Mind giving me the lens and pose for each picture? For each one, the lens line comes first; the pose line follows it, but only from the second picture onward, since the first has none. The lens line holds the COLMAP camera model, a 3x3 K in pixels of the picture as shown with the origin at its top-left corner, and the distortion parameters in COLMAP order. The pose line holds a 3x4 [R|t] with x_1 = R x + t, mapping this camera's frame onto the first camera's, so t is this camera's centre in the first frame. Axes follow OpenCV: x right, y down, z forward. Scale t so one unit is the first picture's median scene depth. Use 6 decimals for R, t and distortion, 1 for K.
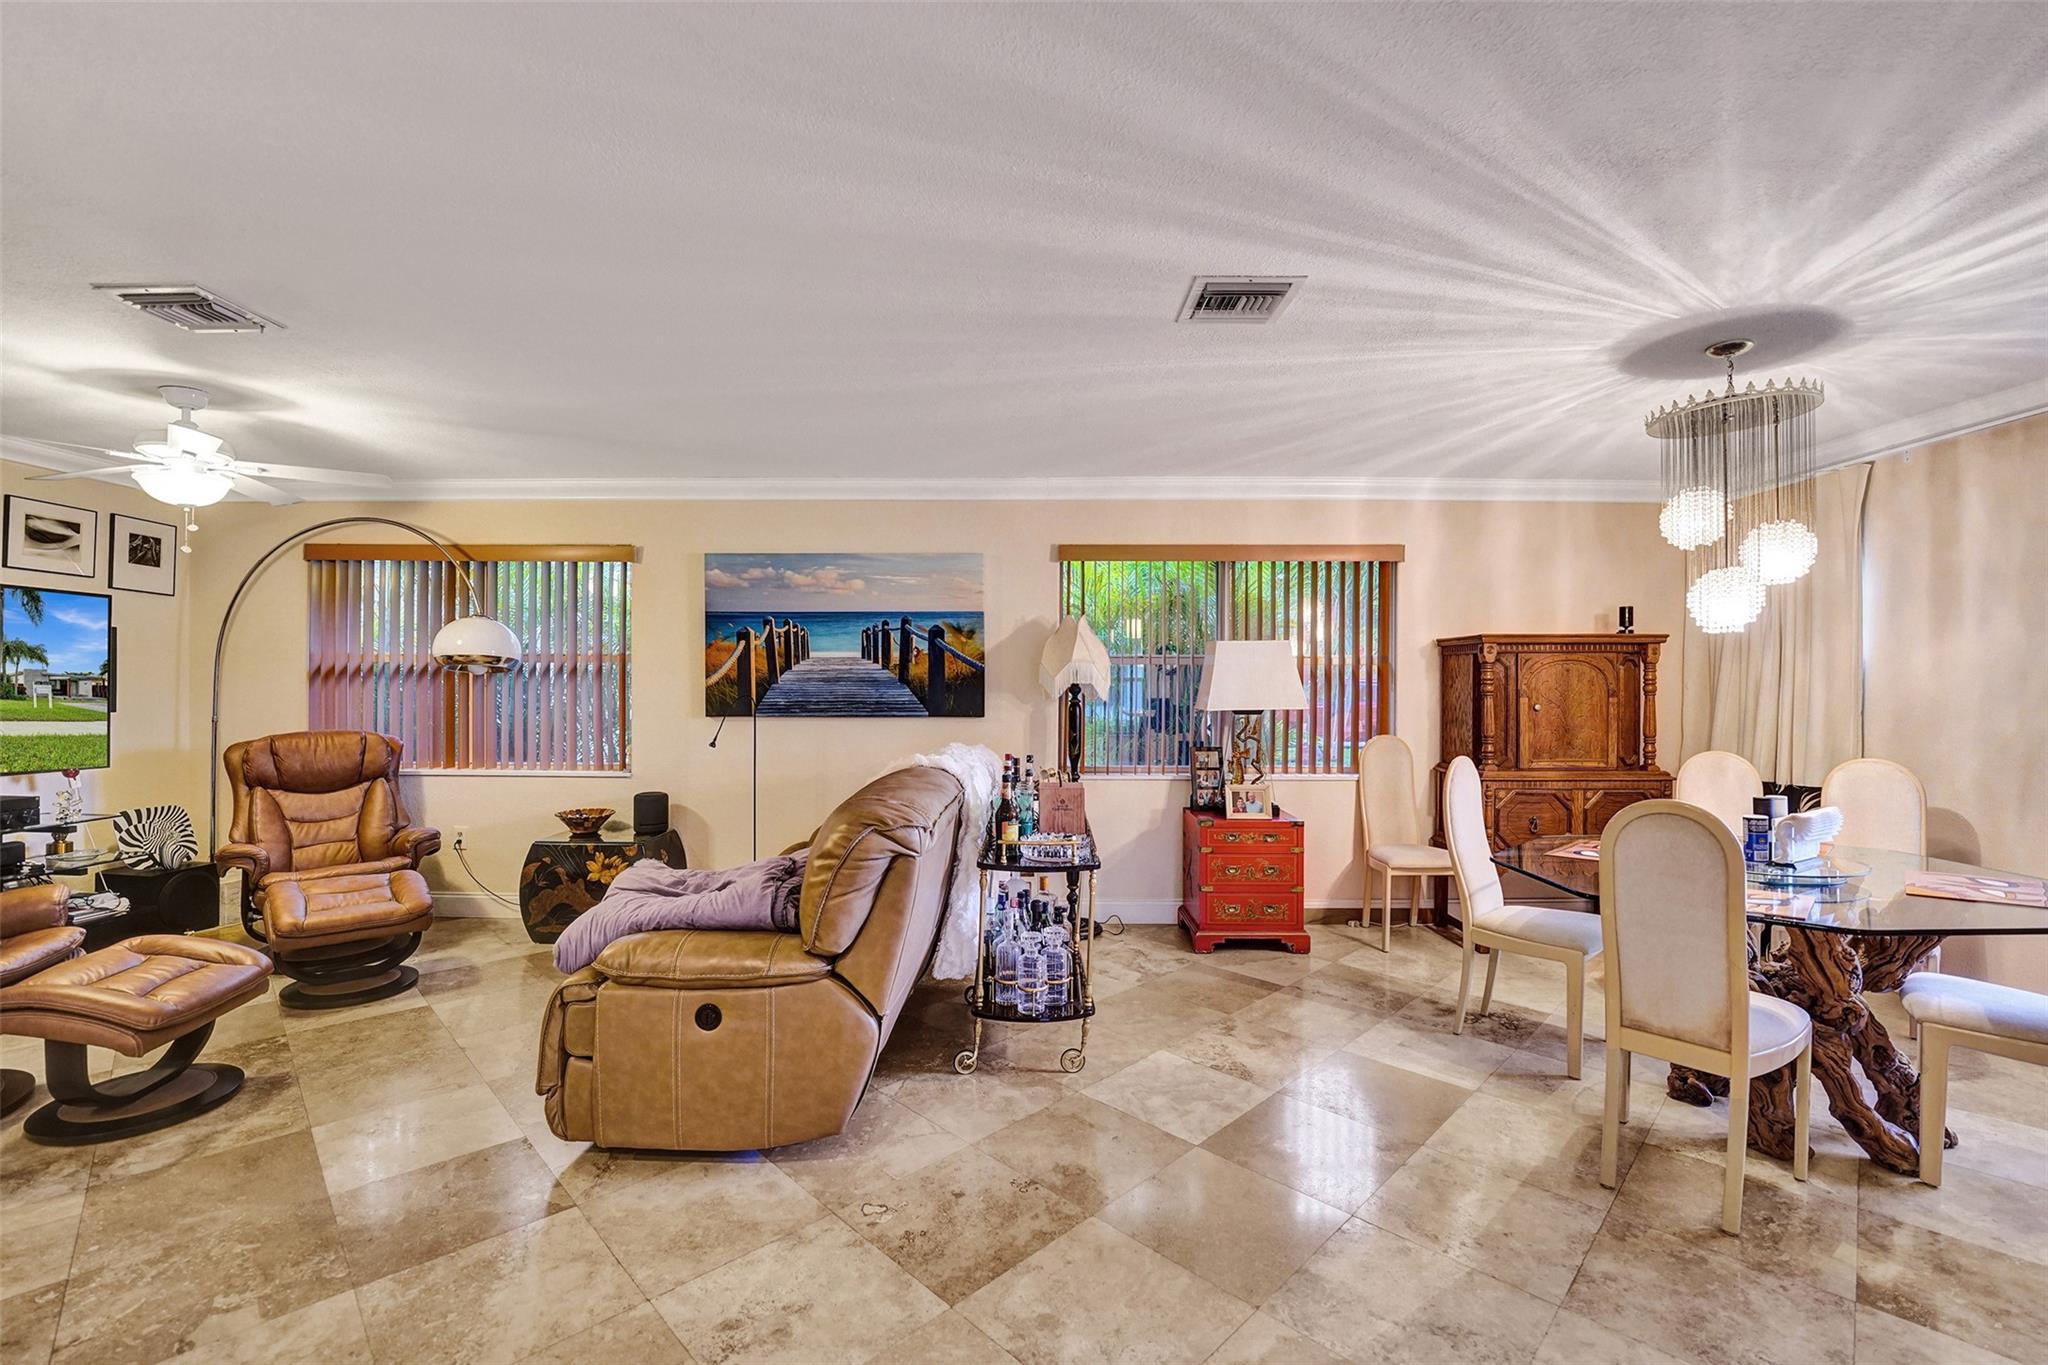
lens RADIAL K [[859.8, 0, 1025.0], [0, 859.8, 680.6], [0, 0, 1]] dist [-0.028410, 0.004054]
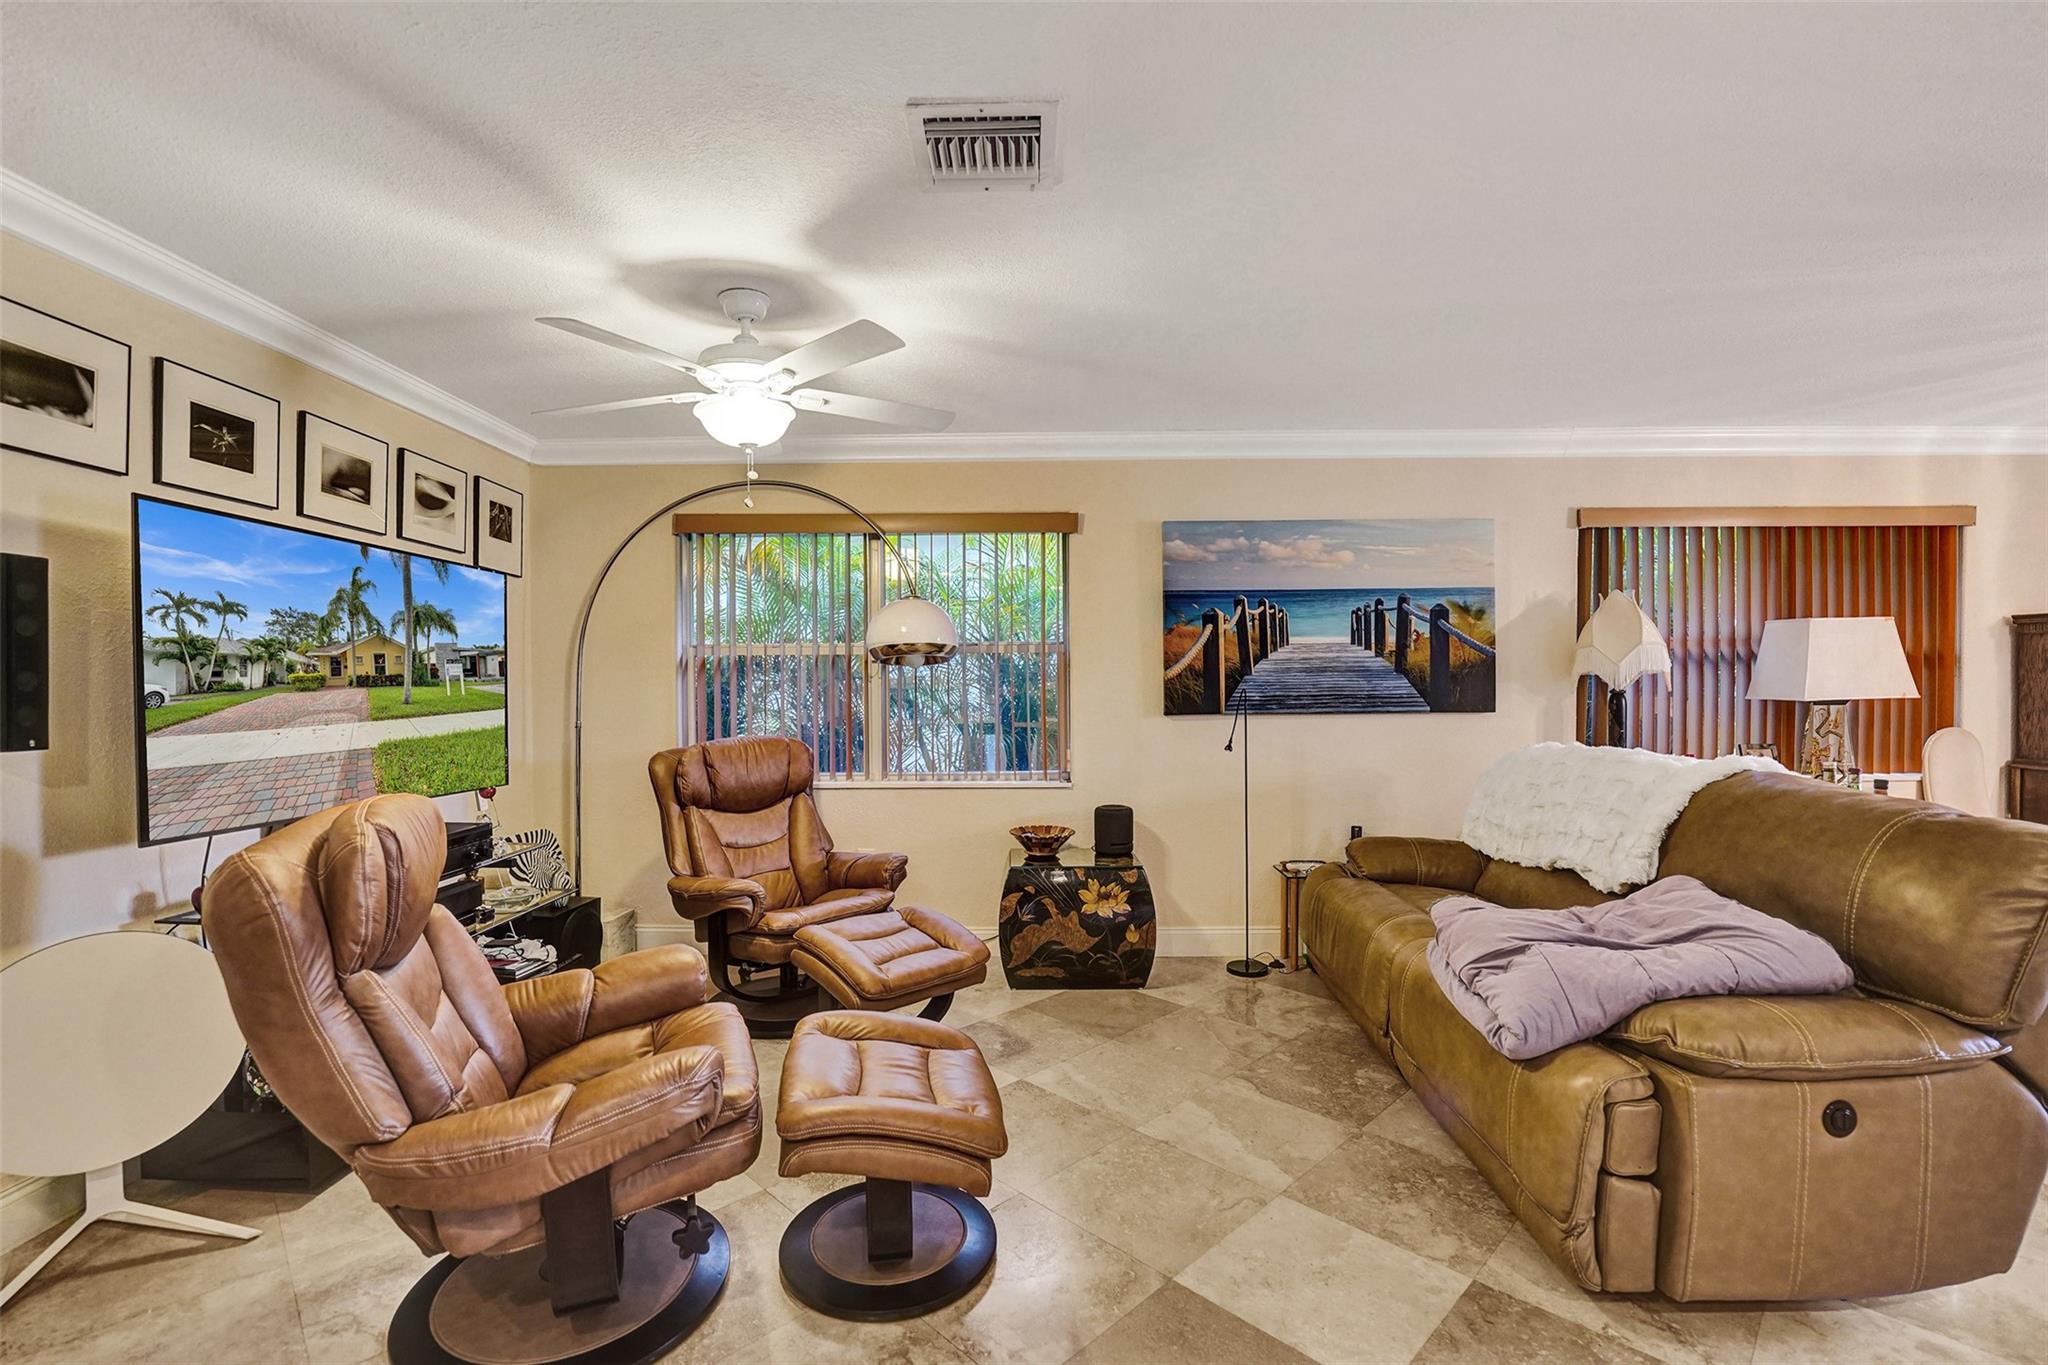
lens RADIAL K [[886.9, 0, 1019.0], [0, 886.9, 686.7], [0, 0, 1]] dist [-0.022833, 0.000124]
pose [[0.999919, -0.010331, -0.007477, -0.563475], [0.010379, 0.999925, 0.006502, 0.007734], [0.007409, -0.006579, 0.999951, 0.139357]]
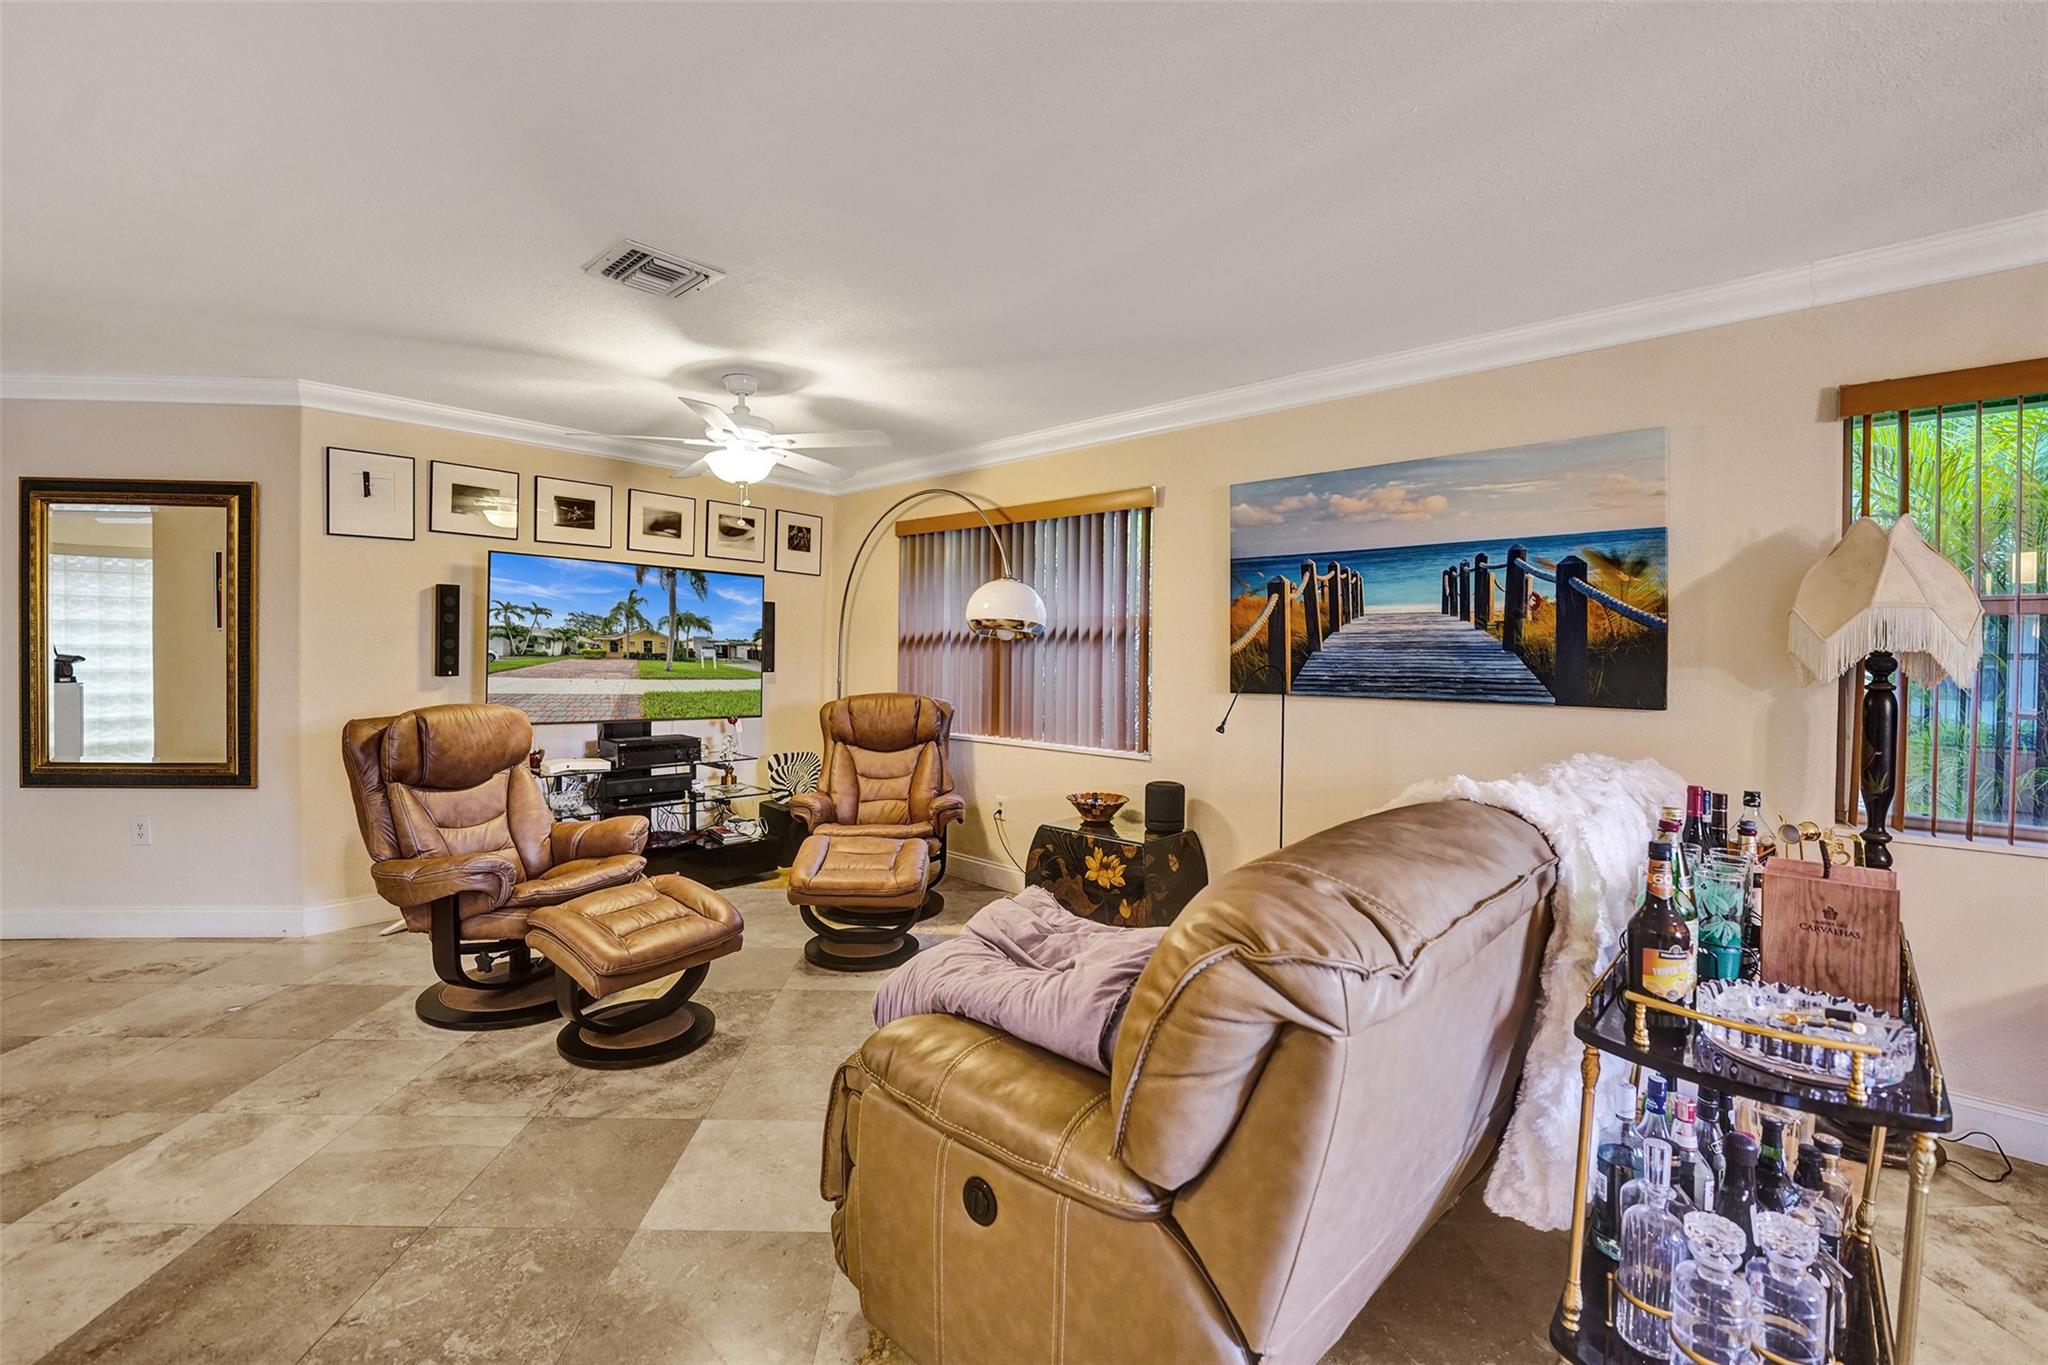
lens RADIAL K [[868.4, 0, 1011.9], [0, 868.4, 659.6], [0, 0, 1]] dist [-0.023571, 0.000464]
pose [[0.734001, 0.009556, -0.679081, 0.022858], [-0.007771, 0.999954, 0.005672, 0.009758], [0.679104, 0.001114, 0.734041, 0.307824]]
